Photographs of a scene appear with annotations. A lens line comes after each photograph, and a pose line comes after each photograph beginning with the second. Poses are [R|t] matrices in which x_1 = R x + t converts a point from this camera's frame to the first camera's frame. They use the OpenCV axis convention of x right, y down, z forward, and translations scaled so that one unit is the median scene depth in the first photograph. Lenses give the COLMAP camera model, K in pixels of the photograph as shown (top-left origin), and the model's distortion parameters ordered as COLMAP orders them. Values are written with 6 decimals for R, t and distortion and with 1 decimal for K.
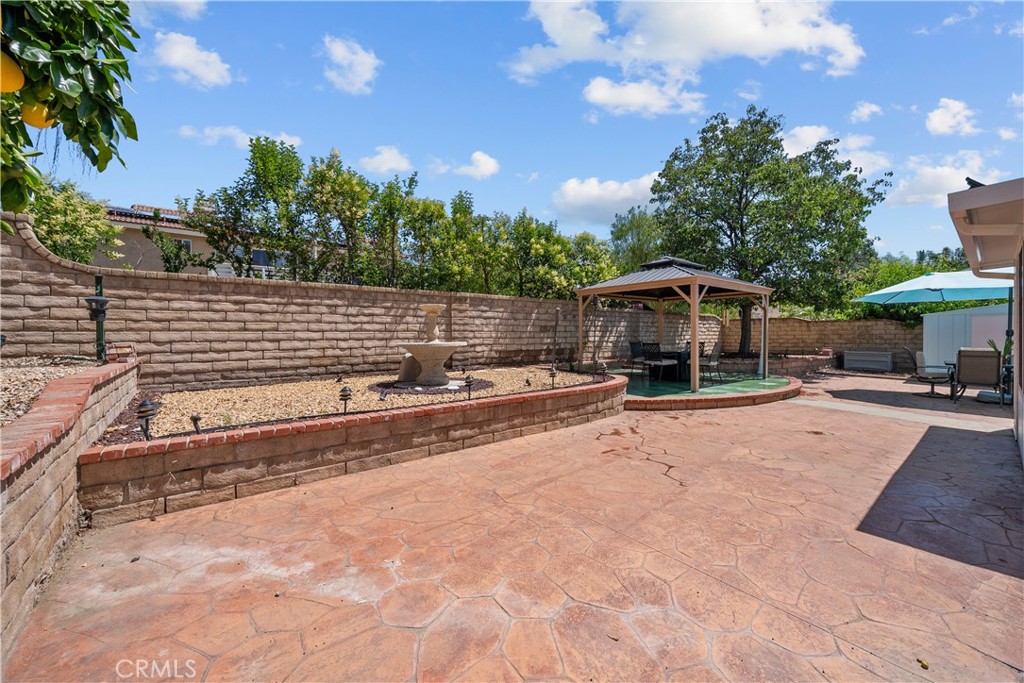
lens RADIAL K [[393.9, 0, 509.3], [0, 393.9, 336.2], [0, 0, 1]] dist [0.001345, -0.000753]
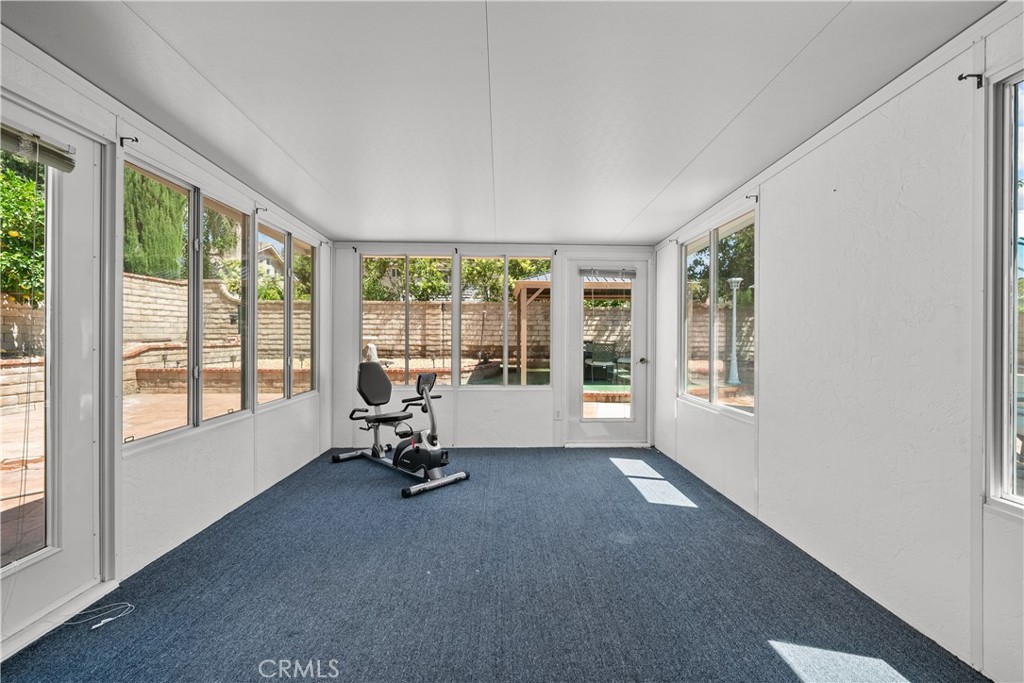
lens RADIAL K [[393.9, 0, 512.2], [0, 393.9, 336.5], [0, 0, 1]] dist [0.001345, -0.000753]
pose [[0.800025, 0.013909, -0.599806, 1.338723], [-0.011492, 0.999903, 0.007859, -0.005003], [0.599857, 0.000606, 0.800107, 0.123095]]
